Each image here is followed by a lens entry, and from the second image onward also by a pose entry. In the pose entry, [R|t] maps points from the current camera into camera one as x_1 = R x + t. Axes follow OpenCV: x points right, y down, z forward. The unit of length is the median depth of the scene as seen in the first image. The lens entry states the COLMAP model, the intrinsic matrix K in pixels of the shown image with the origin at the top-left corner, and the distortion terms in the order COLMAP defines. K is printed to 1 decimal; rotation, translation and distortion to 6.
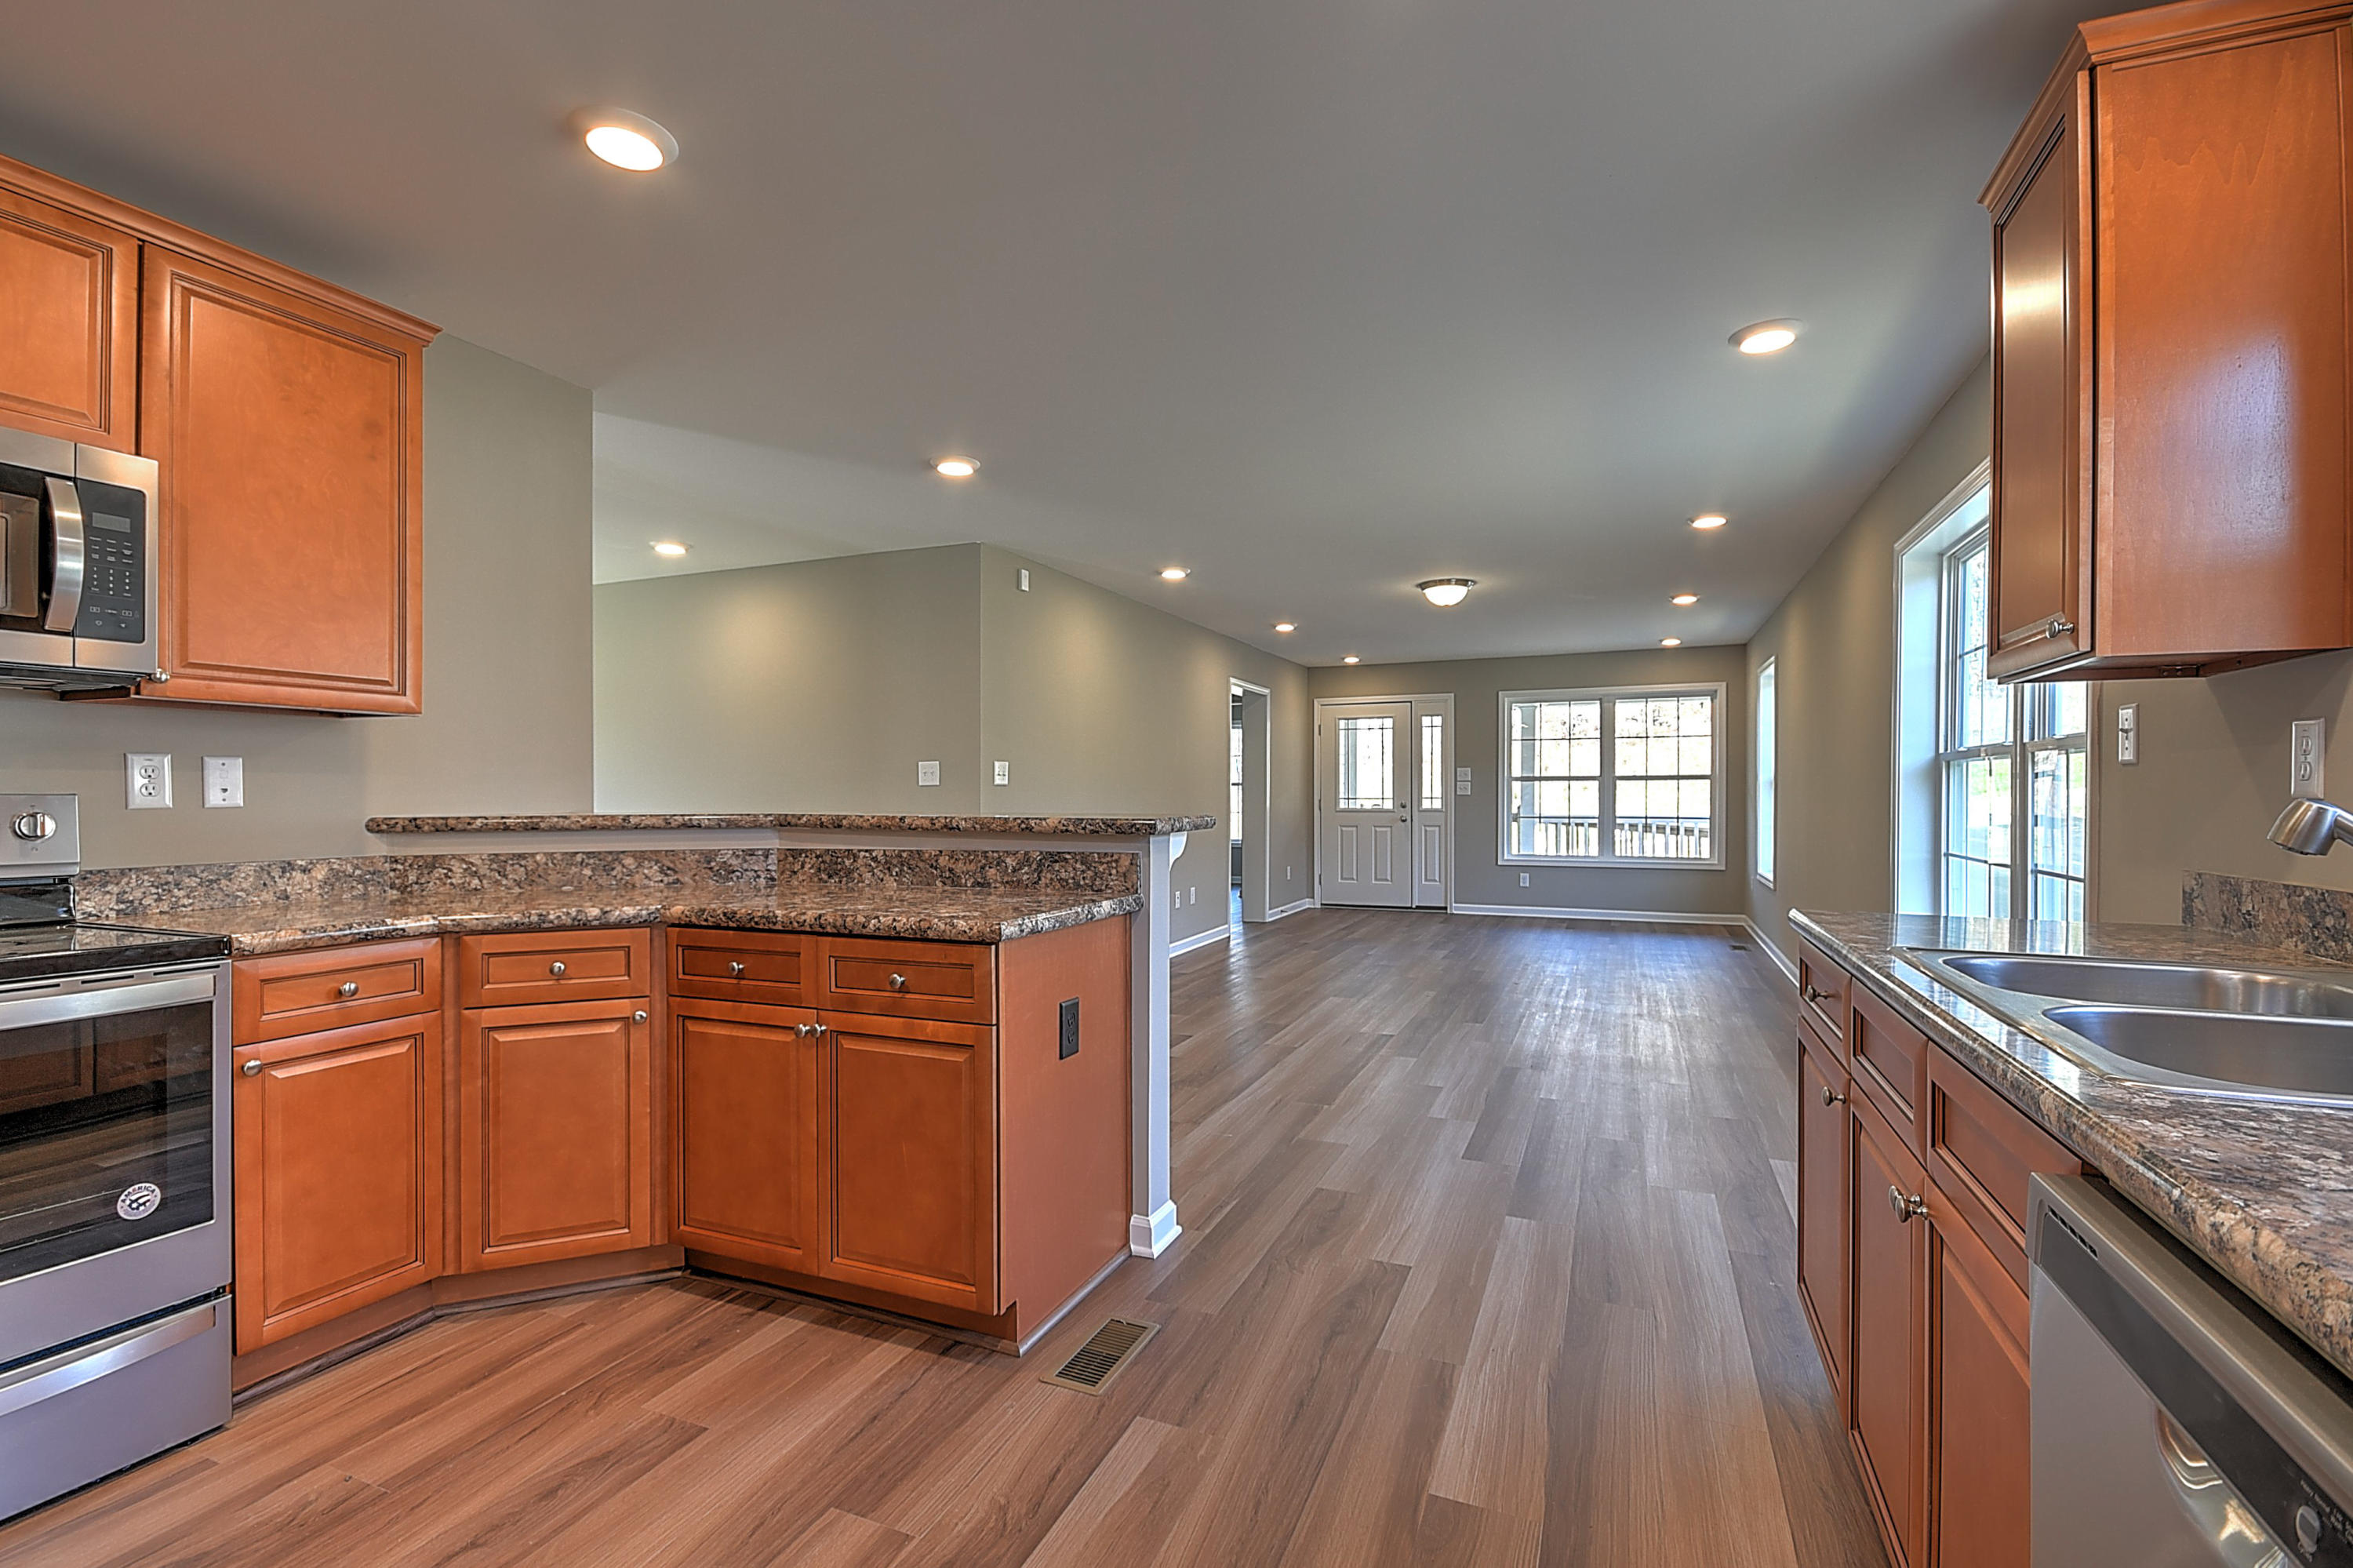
lens RADIAL K [[1045.2, 0, 1164.8], [0, 1045.2, 791.1], [0, 0, 1]] dist [0.008978, -0.000433]
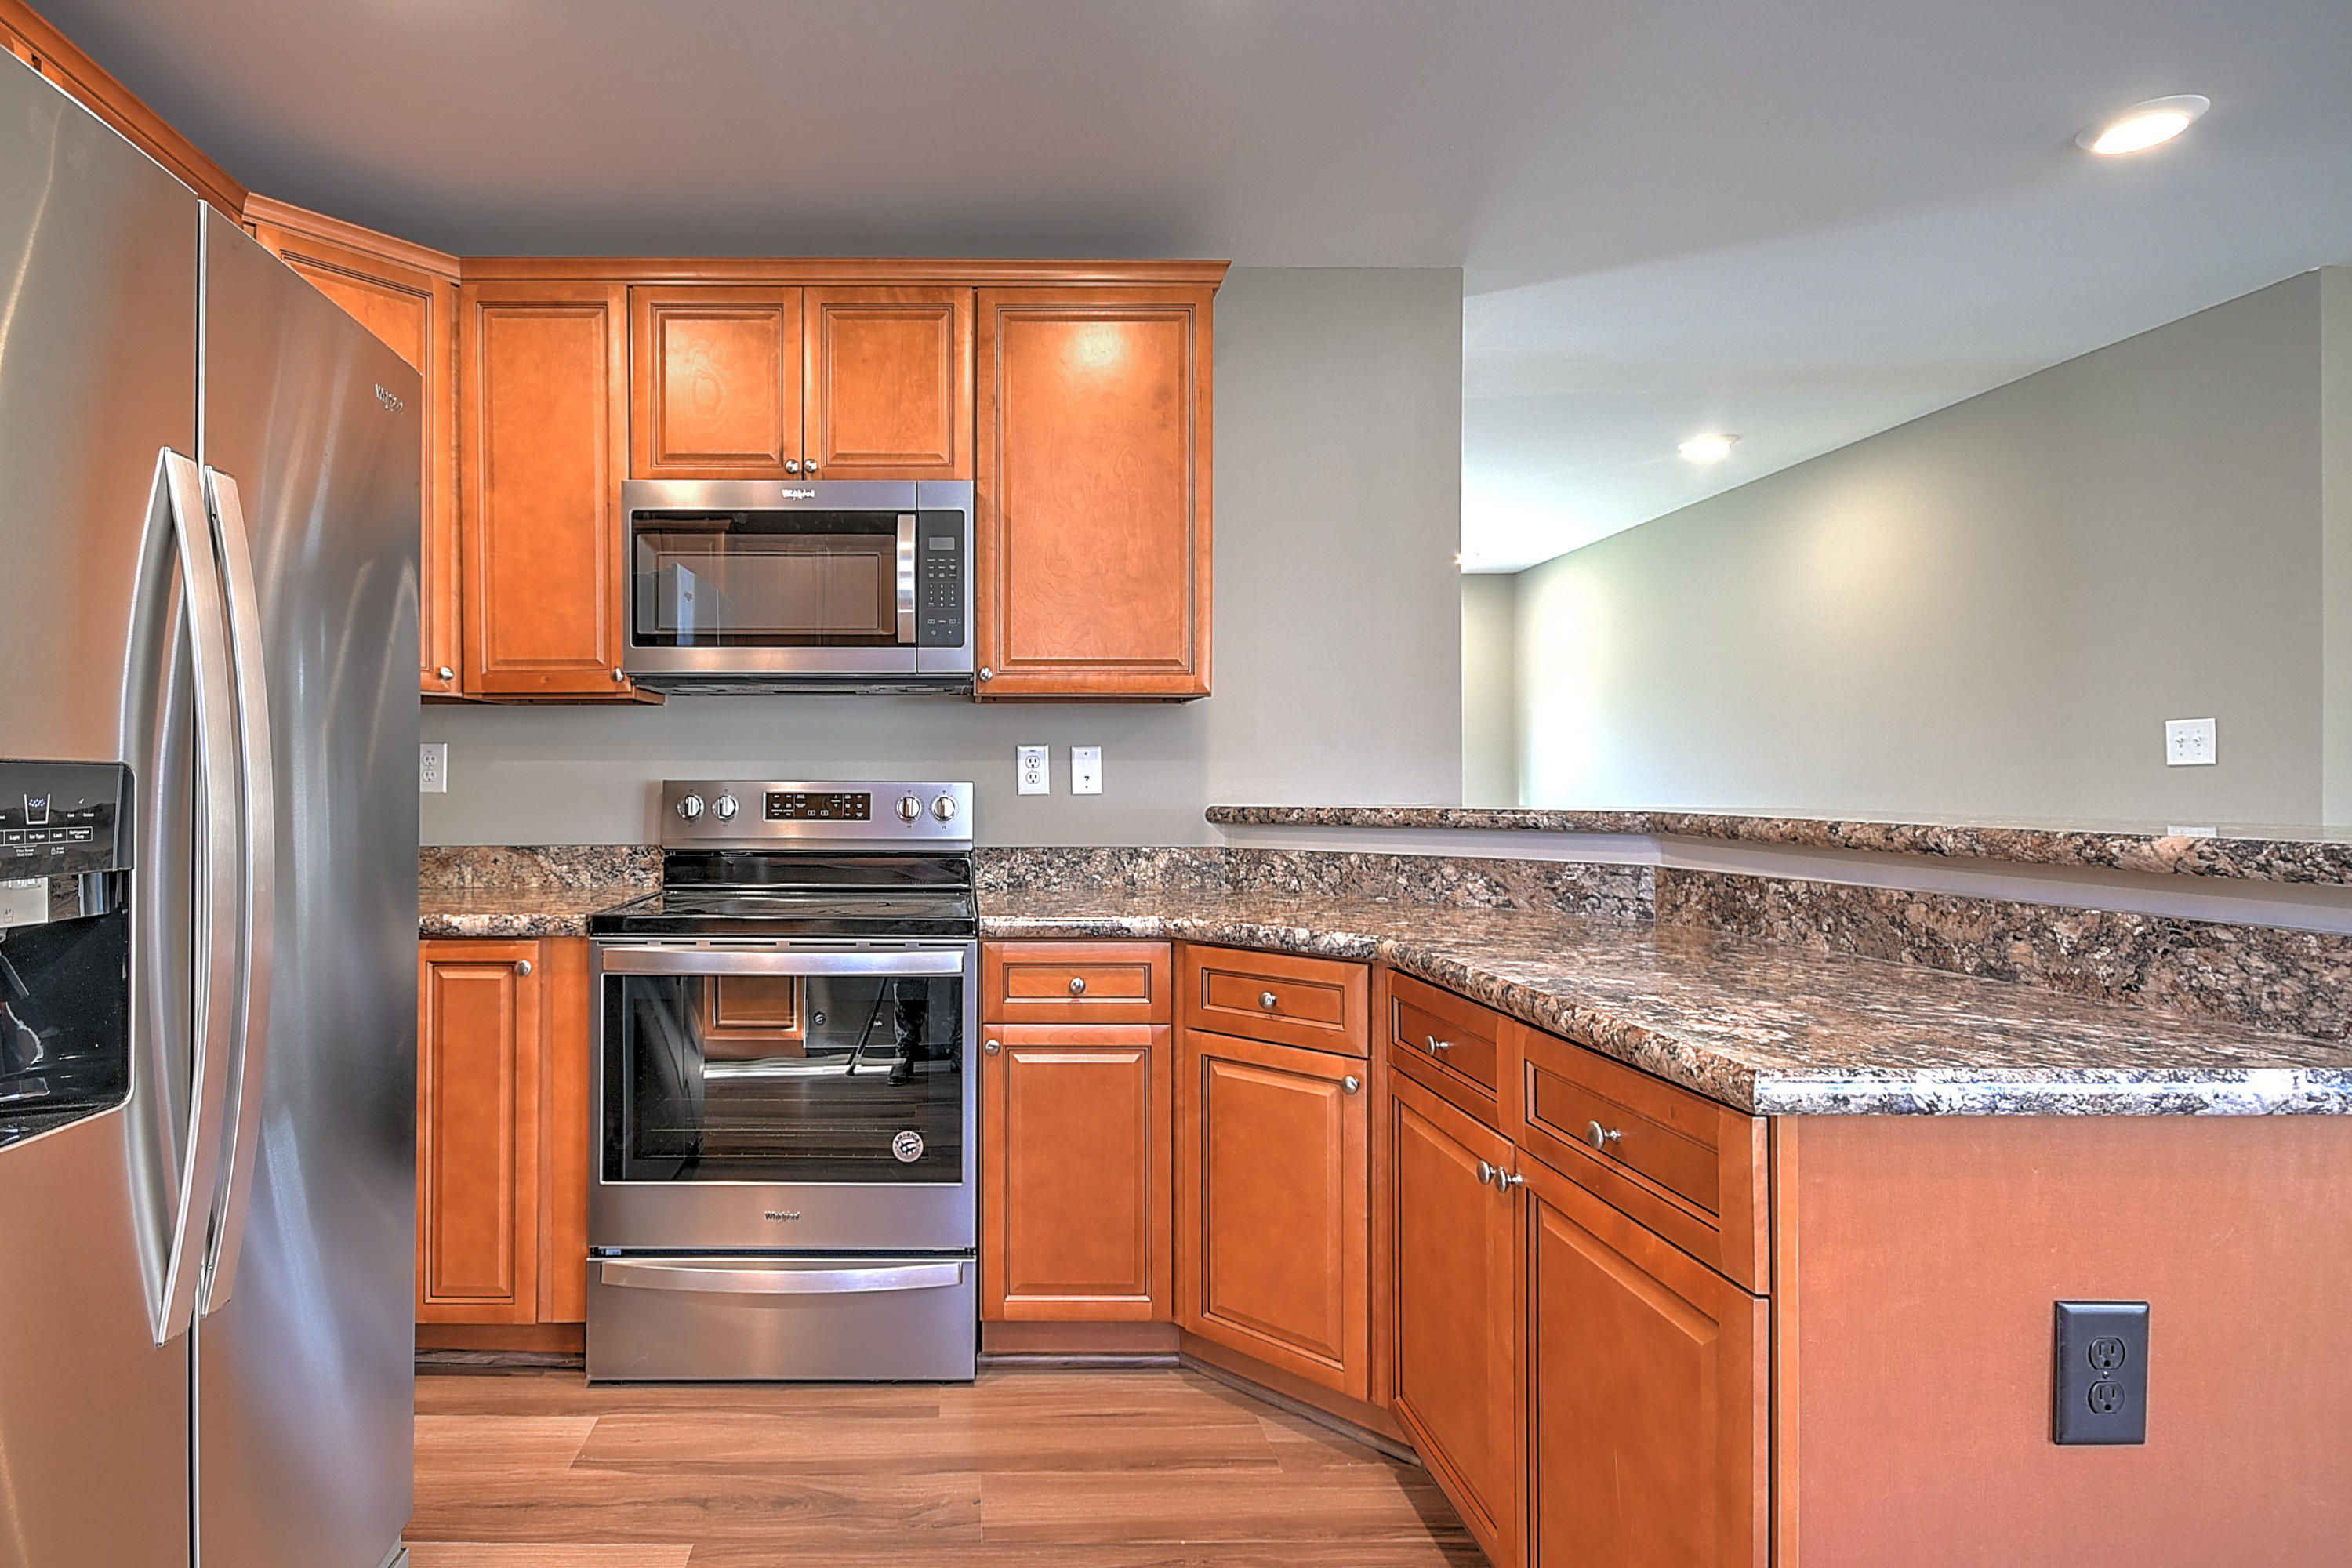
lens RADIAL K [[1155.7, 0, 974.7], [0, 1155.7, 786.4], [0, 0, 1]] dist [0.000792, -0.000046]
pose [[0.407899, 0.002037, -0.913025, 0.122692], [0.003150, 0.999988, 0.003638, 0.002771], [0.913021, -0.004359, 0.407888, 0.405963]]
